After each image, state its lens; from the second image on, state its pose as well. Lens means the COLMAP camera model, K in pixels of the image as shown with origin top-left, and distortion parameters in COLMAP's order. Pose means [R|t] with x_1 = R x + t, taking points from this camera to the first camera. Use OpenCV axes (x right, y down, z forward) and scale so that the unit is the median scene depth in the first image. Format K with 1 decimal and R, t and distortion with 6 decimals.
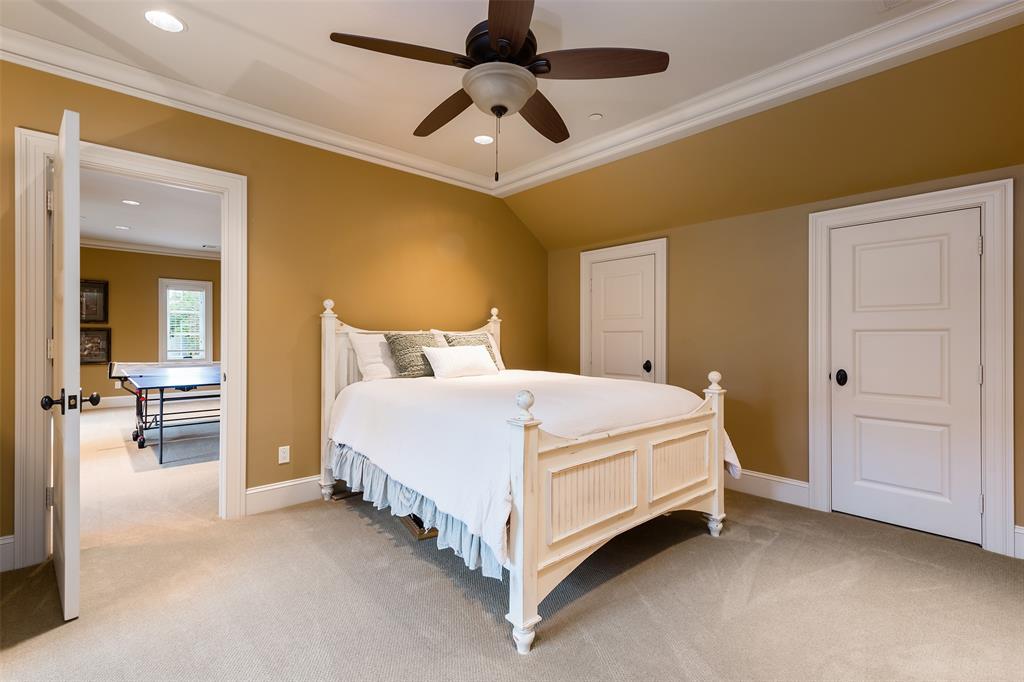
lens RADIAL K [[463.5, 0, 513.1], [0, 463.5, 337.8], [0, 0, 1]] dist [0.000635, -0.000072]
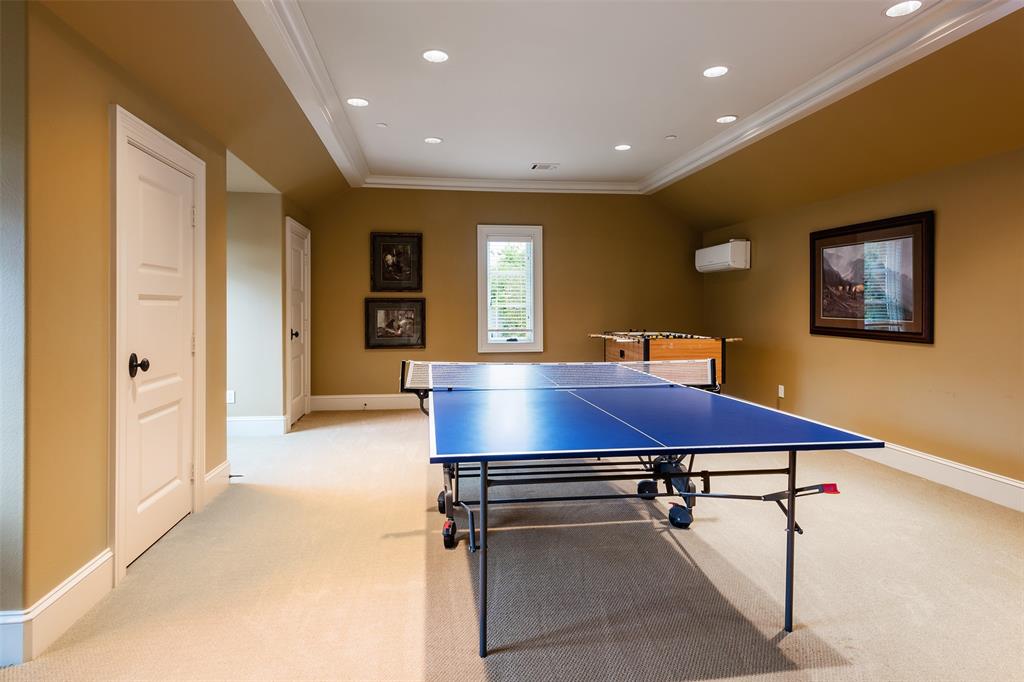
lens RADIAL K [[552.4, 0, 503.7], [0, 552.4, 312.4], [0, 0, 1]] dist [0.000764, 0.000013]
pose [[0.822173, -0.001691, -0.569236, -0.283052], [0.002984, 0.999995, 0.001340, 0.000510], [0.569230, -0.002801, 0.822173, 0.369296]]
